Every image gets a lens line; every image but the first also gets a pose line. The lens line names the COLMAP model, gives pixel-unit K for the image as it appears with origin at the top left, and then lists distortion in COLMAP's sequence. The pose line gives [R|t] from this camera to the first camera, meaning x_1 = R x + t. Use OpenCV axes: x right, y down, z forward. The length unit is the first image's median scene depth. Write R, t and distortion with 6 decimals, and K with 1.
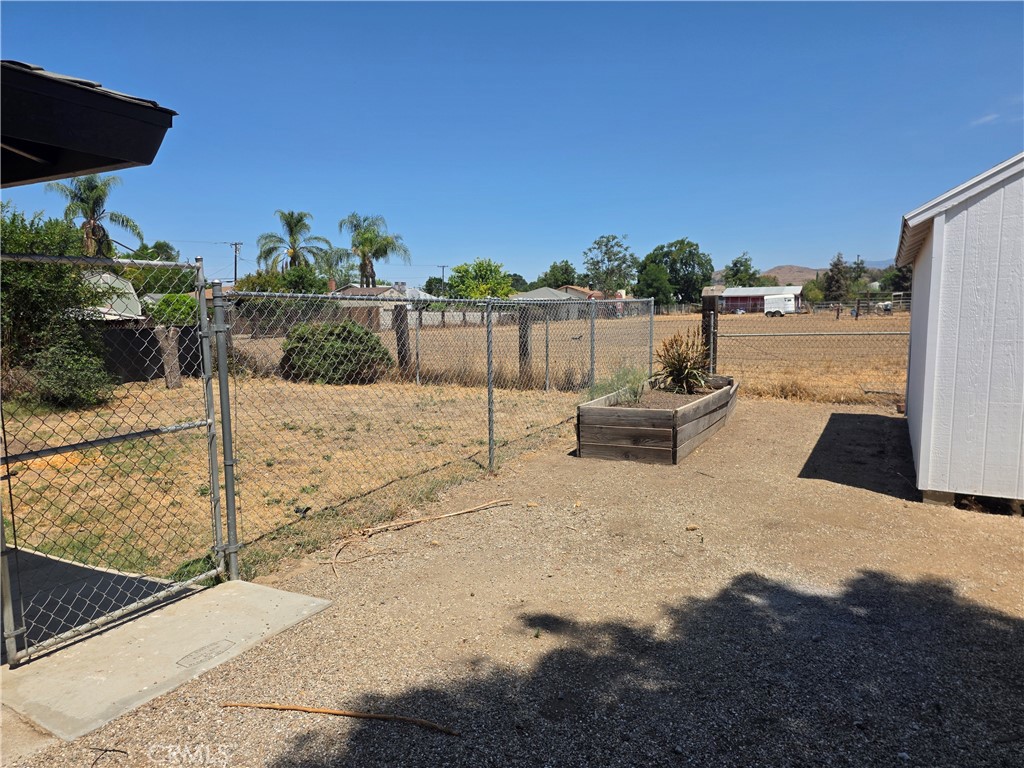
lens RADIAL K [[687.5, 0, 510.8], [0, 687.5, 383.8], [0, 0, 1]] dist [0.048920, -0.029526]
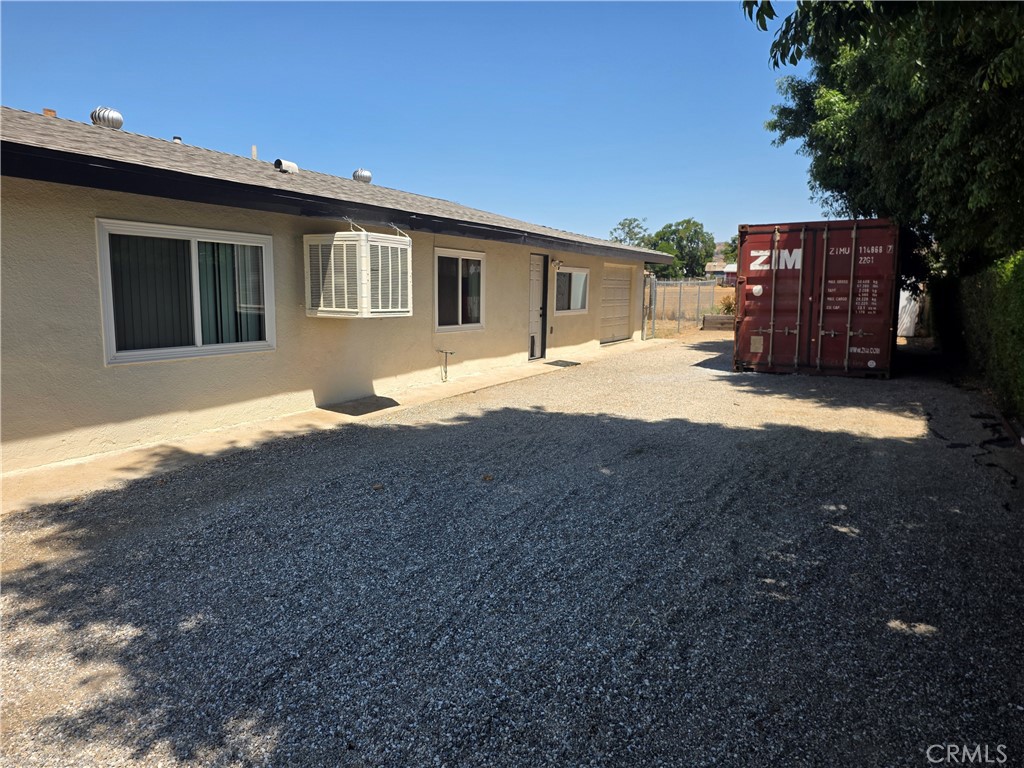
lens RADIAL K [[687.5, 0, 506.8], [0, 687.5, 379.6], [0, 0, 1]] dist [0.048920, -0.029526]
pose [[0.999715, 0.022916, 0.006752, -0.074074], [-0.023170, 0.998917, 0.040342, 0.019651], [-0.005820, -0.040487, 0.999163, -0.199849]]
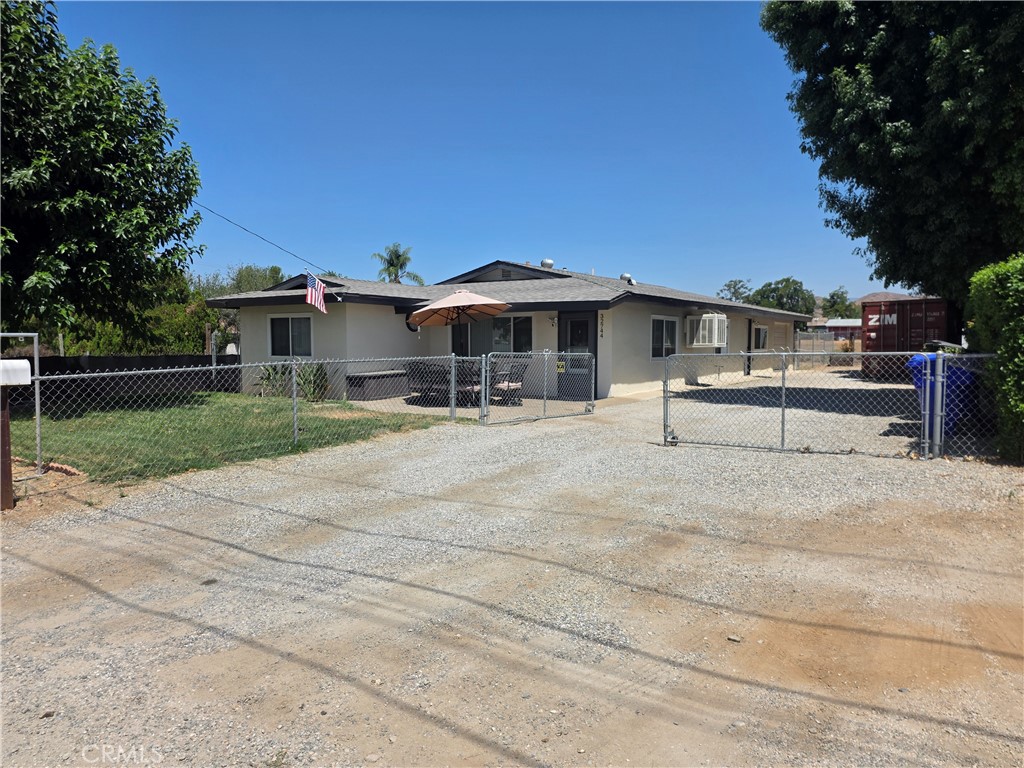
lens RADIAL K [[687.5, 0, 518.1], [0, 687.5, 385.8], [0, 0, 1]] dist [0.048920, -0.029526]
pose [[0.994546, 0.013283, -0.103450, -0.132038], [-0.016846, 0.999292, -0.033644, 0.037083], [0.102930, 0.035203, 0.994065, -0.341796]]
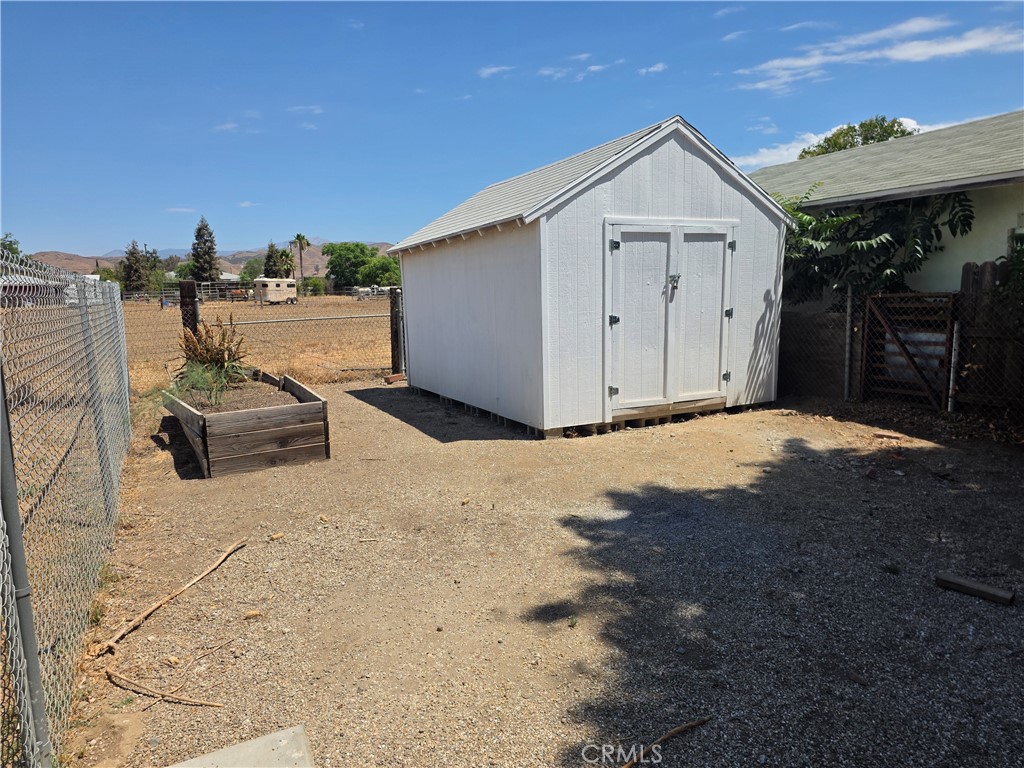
lens RADIAL K [[687.5, 0, 508.1], [0, 687.5, 382.1], [0, 0, 1]] dist [0.048920, -0.029526]
pose [[0.584452, -0.122241, 0.802168, -0.028675], [0.112829, 0.991227, 0.068845, -0.001892], [-0.803546, 0.050271, 0.593116, 0.018428]]
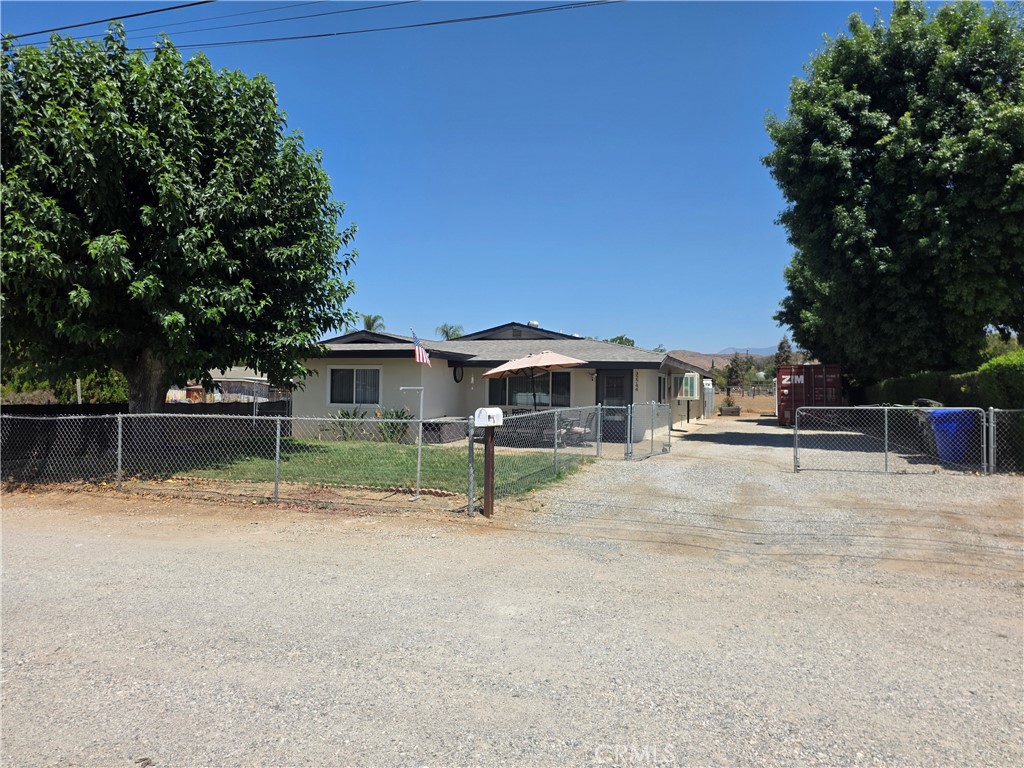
lens RADIAL K [[687.5, 0, 509.8], [0, 687.5, 382.5], [0, 0, 1]] dist [0.048920, -0.029526]
pose [[0.990837, 0.023670, 0.132974, -0.202460], [-0.008843, 0.993781, -0.111000, 0.040350], [-0.134774, 0.108807, 0.984884, -0.375526]]
